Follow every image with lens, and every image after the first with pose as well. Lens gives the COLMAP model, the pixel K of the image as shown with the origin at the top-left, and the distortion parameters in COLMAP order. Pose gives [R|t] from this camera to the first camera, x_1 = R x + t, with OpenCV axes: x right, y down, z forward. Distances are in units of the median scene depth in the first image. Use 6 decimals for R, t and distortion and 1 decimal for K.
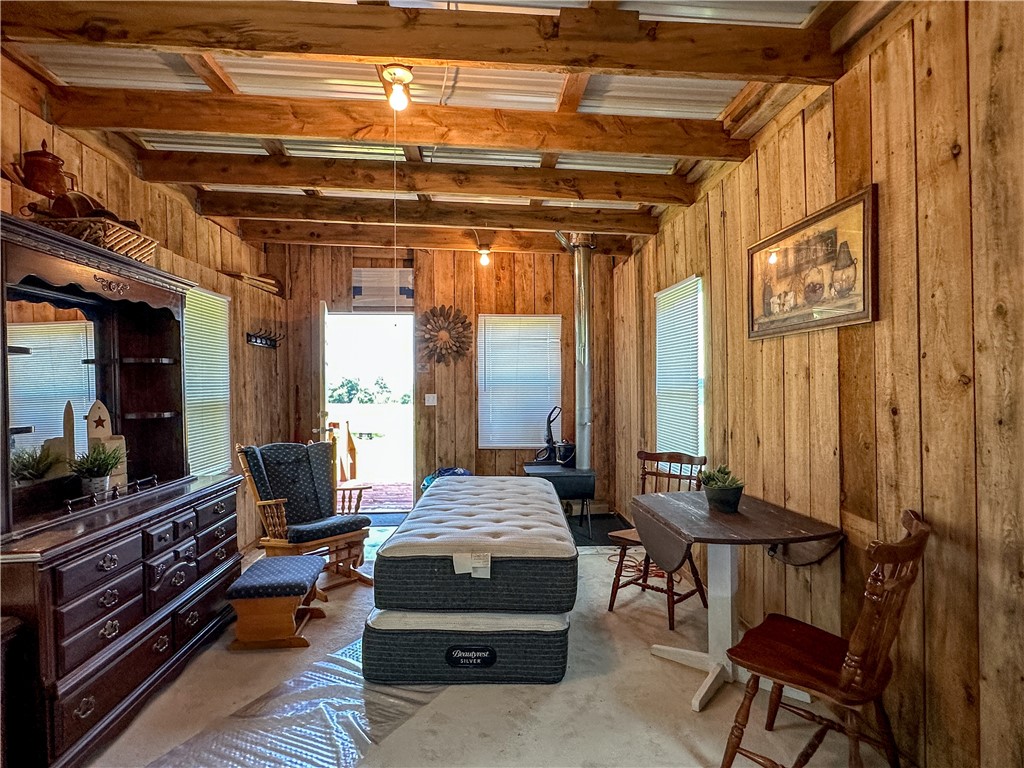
lens RADIAL K [[568.4, 0, 512.0], [0, 568.4, 384.0], [0, 0, 1]] dist [-0.000359, -0.000169]
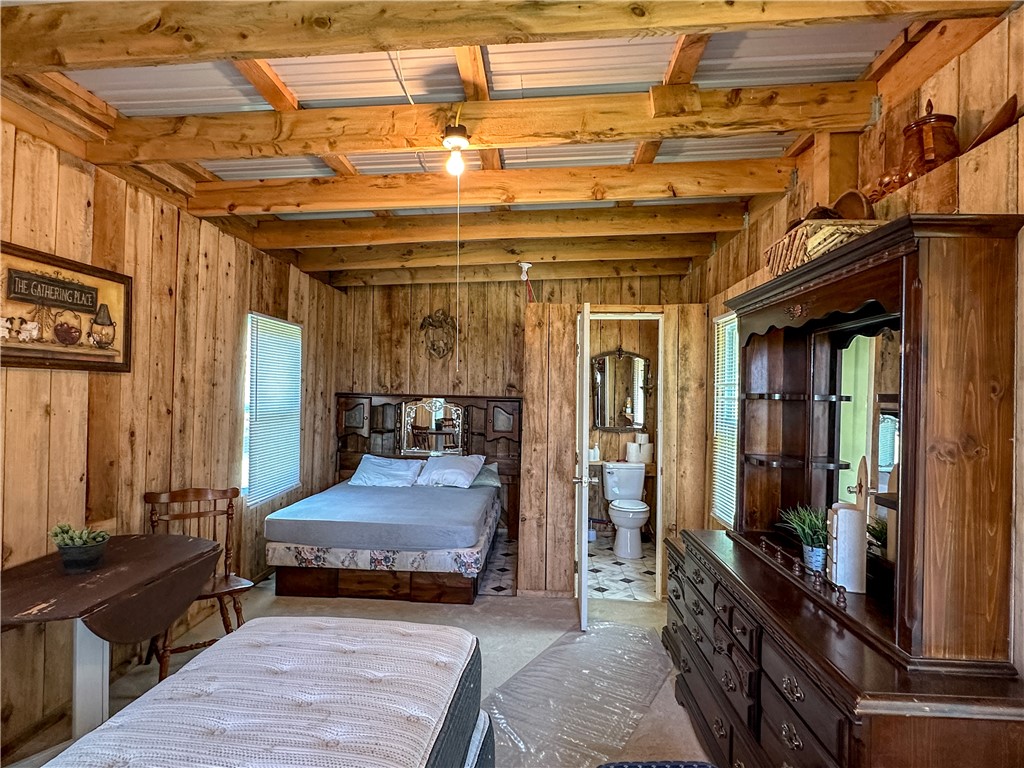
lens RADIAL K [[568.4, 0, 512.0], [0, 568.4, 384.0], [0, 0, 1]] dist [-0.000359, -0.000169]
pose [[-0.993310, -0.004067, 0.115404, -0.452151], [-0.005565, 0.999904, -0.012658, -0.064273], [-0.115341, -0.013216, -0.993238, 2.145569]]
